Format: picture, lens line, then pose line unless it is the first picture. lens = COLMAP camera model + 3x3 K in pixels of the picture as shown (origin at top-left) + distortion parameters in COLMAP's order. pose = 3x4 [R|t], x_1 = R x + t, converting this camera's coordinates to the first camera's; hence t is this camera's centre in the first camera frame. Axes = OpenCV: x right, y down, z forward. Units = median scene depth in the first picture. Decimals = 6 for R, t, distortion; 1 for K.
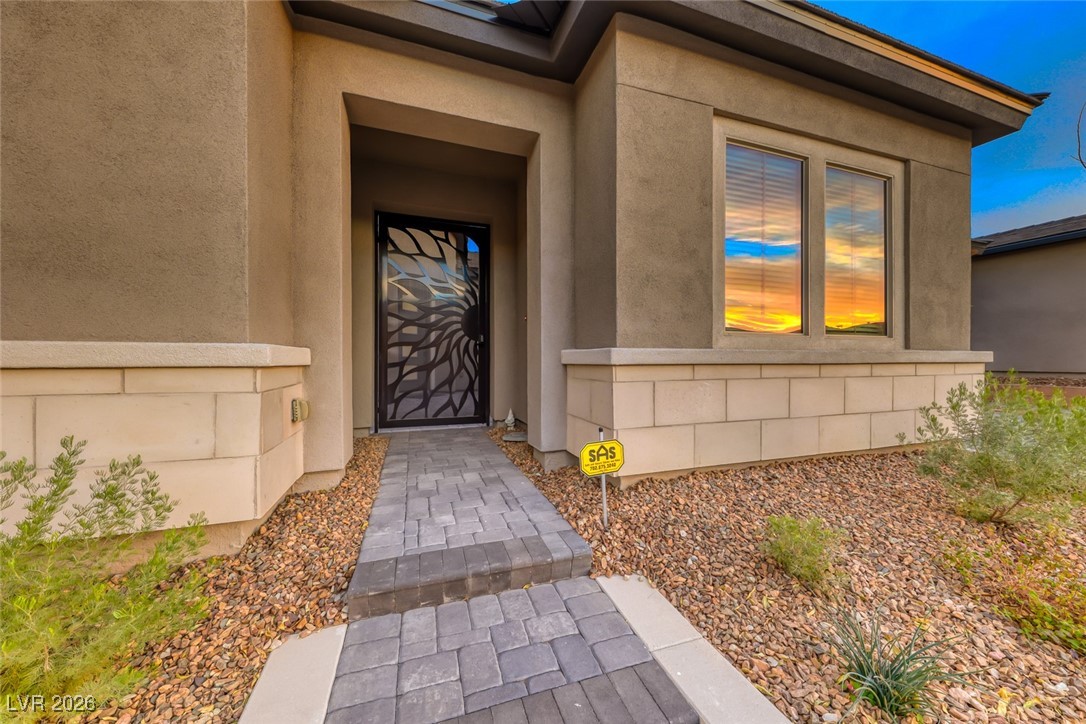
lens RADIAL K [[371.3, 0, 542.1], [0, 371.3, 353.1], [0, 0, 1]] dist [0.000894, -0.003312]
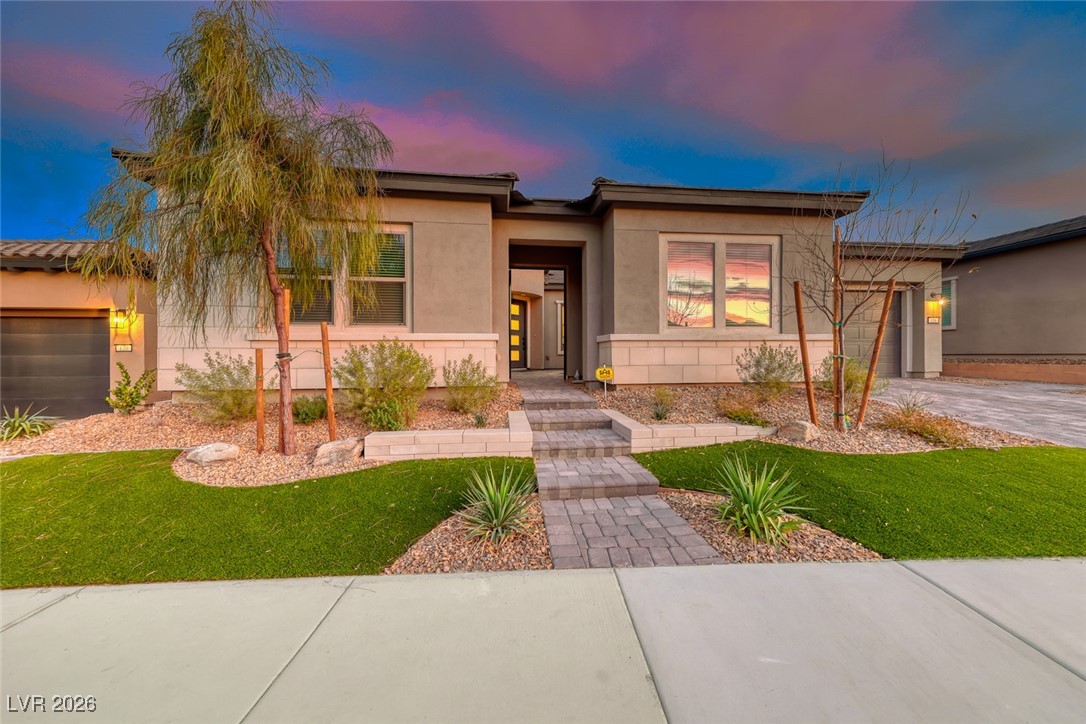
lens RADIAL K [[393.1, 0, 544.7], [0, 393.1, 348.3], [0, 0, 1]] dist [0.001103, -0.004683]
pose [[0.979411, -0.002266, -0.201864, 0.262040], [0.004823, 0.999914, 0.012176, 0.044597], [0.201819, -0.012899, 0.979338, -1.611738]]
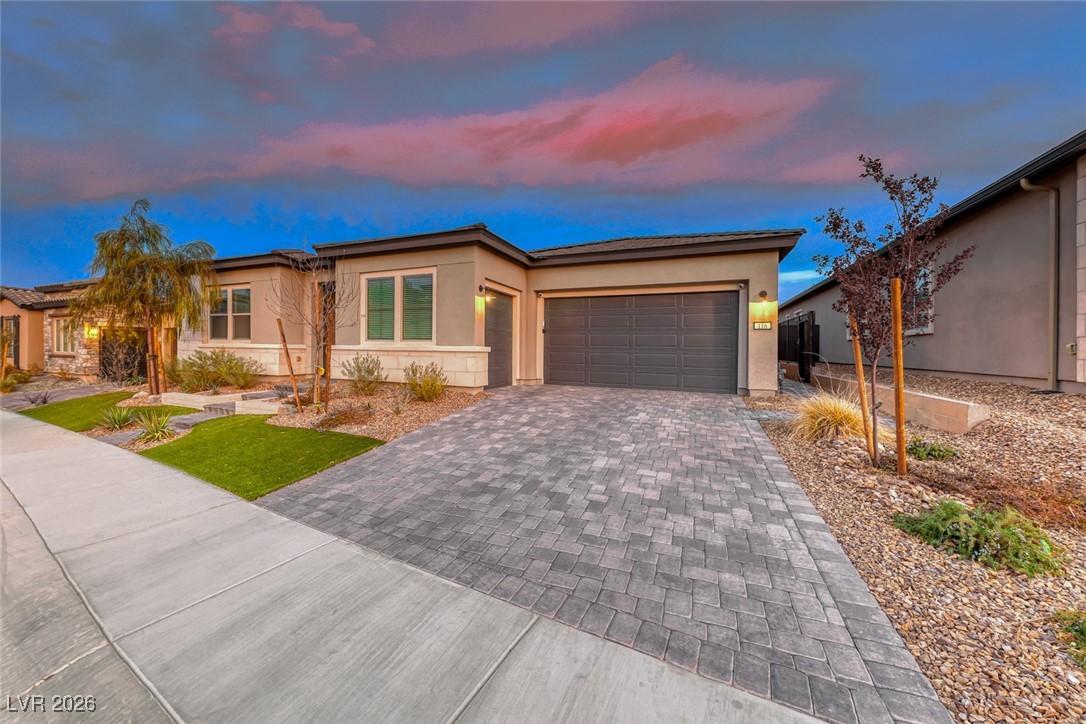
lens RADIAL K [[371.3, 0, 542.1], [0, 371.3, 353.1], [0, 0, 1]] dist [0.000894, -0.003312]
pose [[0.747555, 0.013247, -0.664067, 3.983076], [-0.025891, 0.999622, -0.009205, 0.044003], [0.663695, 0.024075, 0.747616, -0.389507]]
